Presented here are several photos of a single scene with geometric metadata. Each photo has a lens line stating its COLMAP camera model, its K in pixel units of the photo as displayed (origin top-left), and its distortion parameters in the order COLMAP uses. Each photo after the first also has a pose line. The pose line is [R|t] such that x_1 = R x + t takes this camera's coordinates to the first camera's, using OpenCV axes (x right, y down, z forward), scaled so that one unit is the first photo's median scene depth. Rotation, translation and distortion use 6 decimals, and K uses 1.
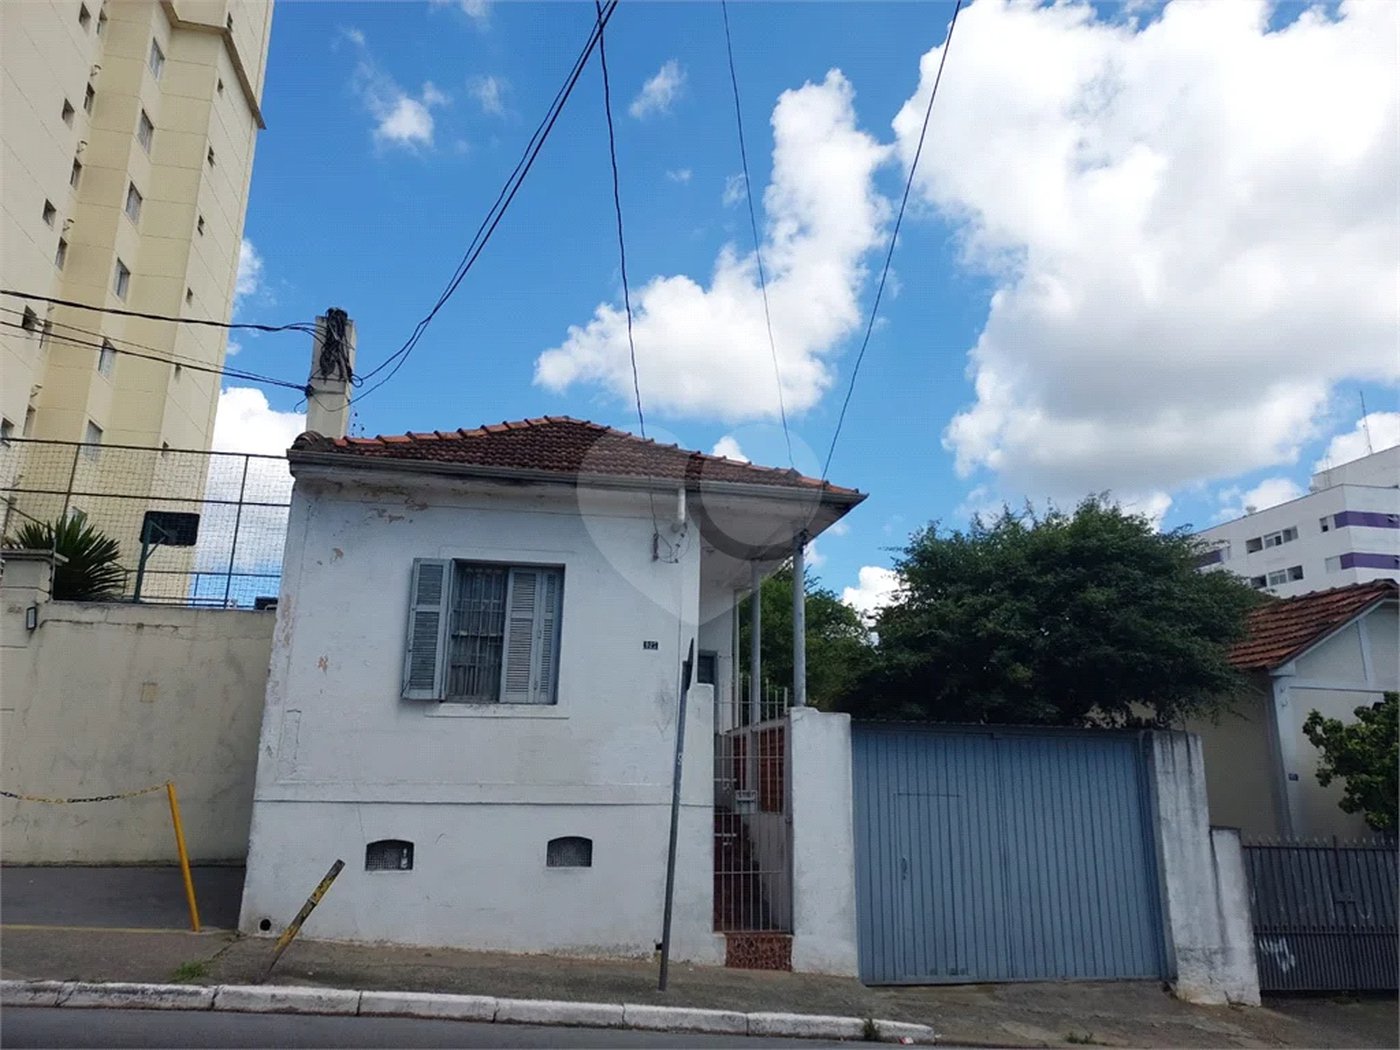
lens RADIAL K [[1032.4, 0, 717.7], [0, 1032.4, 501.2], [0, 0, 1]] dist [0.030199, 0.001542]
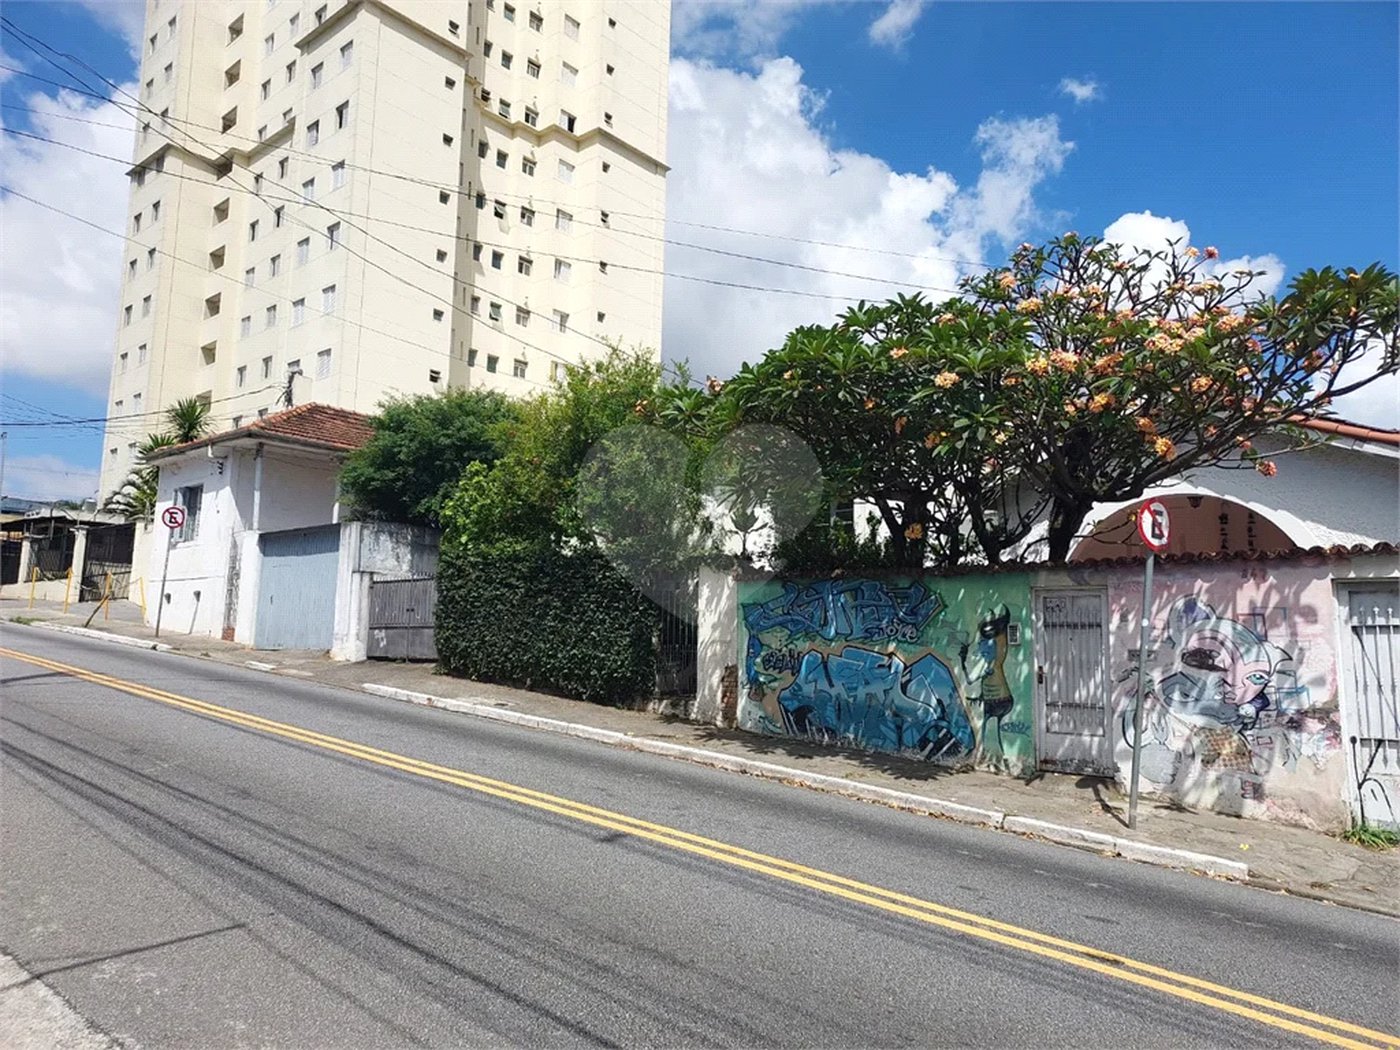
lens RADIAL K [[1019.2, 0, 686.1], [0, 1019.2, 508.2], [0, 0, 1]] dist [0.089957, -0.116048]
pose [[0.595869, -0.117363, -0.794460, 2.510625], [0.206554, 0.978380, 0.010389, 0.339382], [0.776064, -0.170289, 0.607228, 0.421280]]
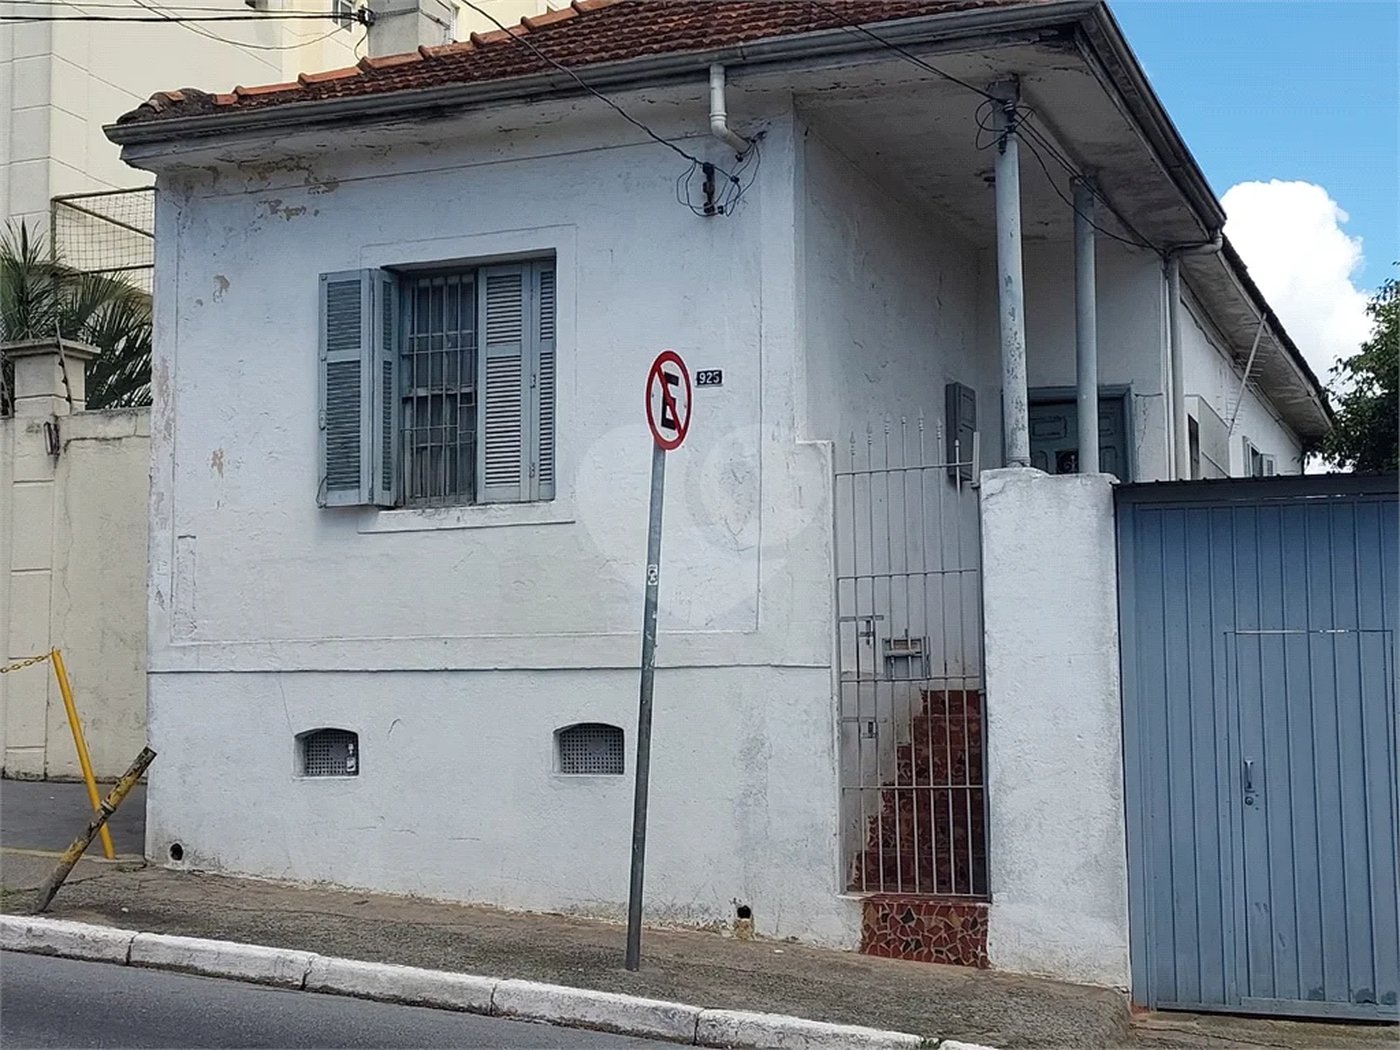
lens RADIAL K [[2071.6, 0, 670.3], [0, 2071.6, 522.1], [0, 0, 1]] dist [0.112136, -0.083674]
pose [[0.821002, -0.073432, -0.566183, 0.536310], [0.167013, 0.979204, 0.115180, 0.090386], [0.545951, -0.189123, 0.816193, 0.113944]]
